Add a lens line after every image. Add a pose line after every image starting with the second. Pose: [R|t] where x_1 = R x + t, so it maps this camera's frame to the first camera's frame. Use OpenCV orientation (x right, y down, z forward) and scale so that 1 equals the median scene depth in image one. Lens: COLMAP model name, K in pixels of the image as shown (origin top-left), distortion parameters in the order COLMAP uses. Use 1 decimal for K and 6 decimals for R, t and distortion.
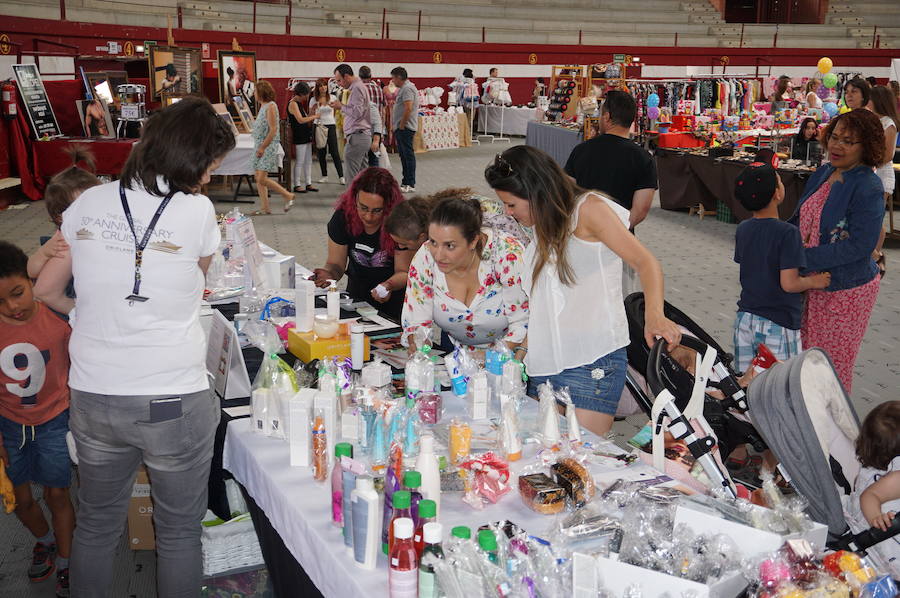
lens RADIAL K [[1083.5, 0, 448.9], [0, 1083.5, 298.7], [0, 0, 1]] dist [0.004241, 0.000000]
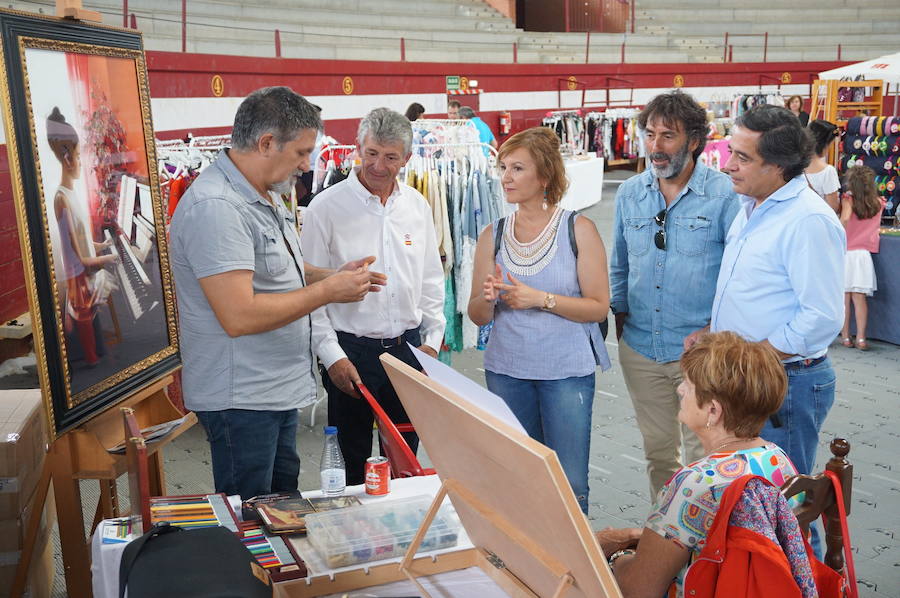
lens RADIAL K [[1083.5, 0, 454.8], [0, 1083.5, 295.5], [0, 0, 1]] dist [0.004241, 0.000000]
pose [[0.906606, -0.107128, 0.408153, -0.157681], [0.121826, 0.992500, -0.010102, -0.126217], [-0.404010, 0.058882, 0.912857, 0.590527]]
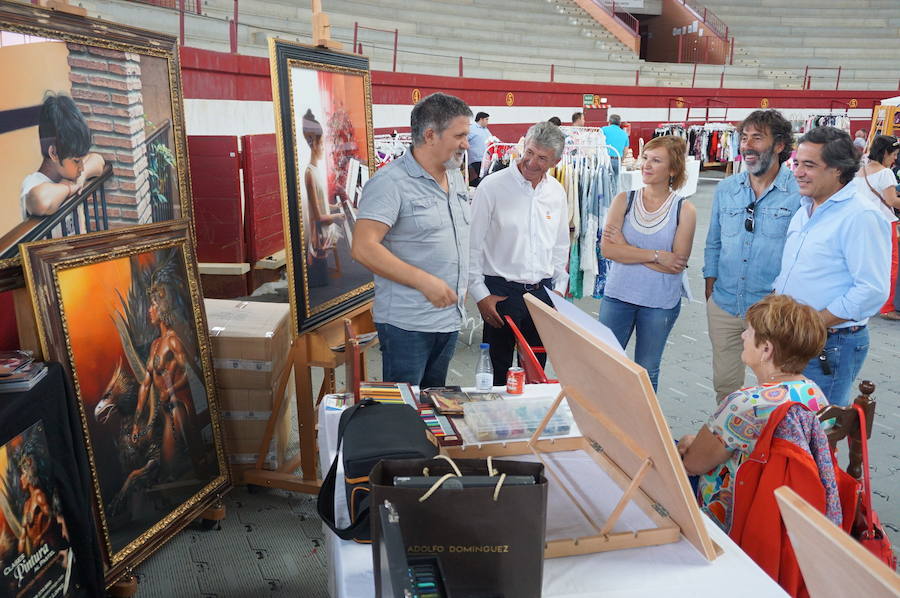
lens RADIAL K [[793.8, 0, 448.1], [0, 793.8, 300.3], [0, 0, 1]] dist [-0.018057, 0.028759]
pose [[0.965439, -0.065034, 0.252384, -0.159032], [0.058863, 0.997755, 0.031934, -0.125717], [-0.253894, -0.015974, 0.967100, 0.588187]]
